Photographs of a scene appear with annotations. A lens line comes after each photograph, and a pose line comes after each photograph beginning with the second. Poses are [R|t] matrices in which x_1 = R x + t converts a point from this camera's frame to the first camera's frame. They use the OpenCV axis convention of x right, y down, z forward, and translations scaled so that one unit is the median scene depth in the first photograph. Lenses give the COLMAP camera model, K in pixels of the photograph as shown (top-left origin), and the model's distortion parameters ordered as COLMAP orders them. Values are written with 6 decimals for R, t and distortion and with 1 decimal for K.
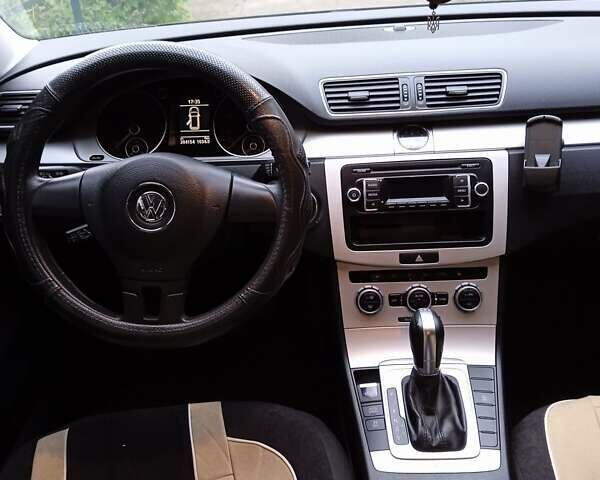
lens RADIAL K [[670.6, 0, 300.0], [0, 670.6, 240.0], [0, 0, 1]] dist [0.092293, -0.002842]
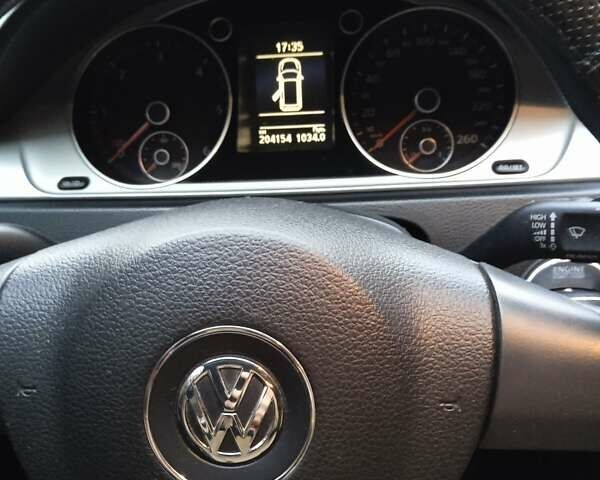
lens RADIAL K [[670.6, 0, 300.0], [0, 670.6, 240.0], [0, 0, 1]] dist [0.092293, -0.002842]
pose [[0.999299, -0.012924, -0.035143, -0.137168], [0.014662, 0.998659, 0.049656, -0.101157], [0.034454, -0.050137, 0.998148, 0.556101]]
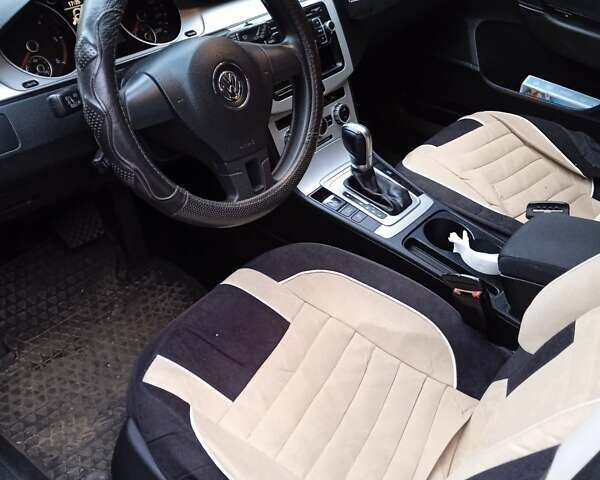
lens RADIAL K [[670.6, 0, 300.0], [0, 670.6, 240.0], [0, 0, 1]] dist [0.092293, -0.002842]
pose [[0.617944, -0.410995, 0.670246, -0.729368], [0.337494, 0.908614, 0.246004, -0.037580], [-0.710101, 0.074188, 0.700181, 0.153760]]
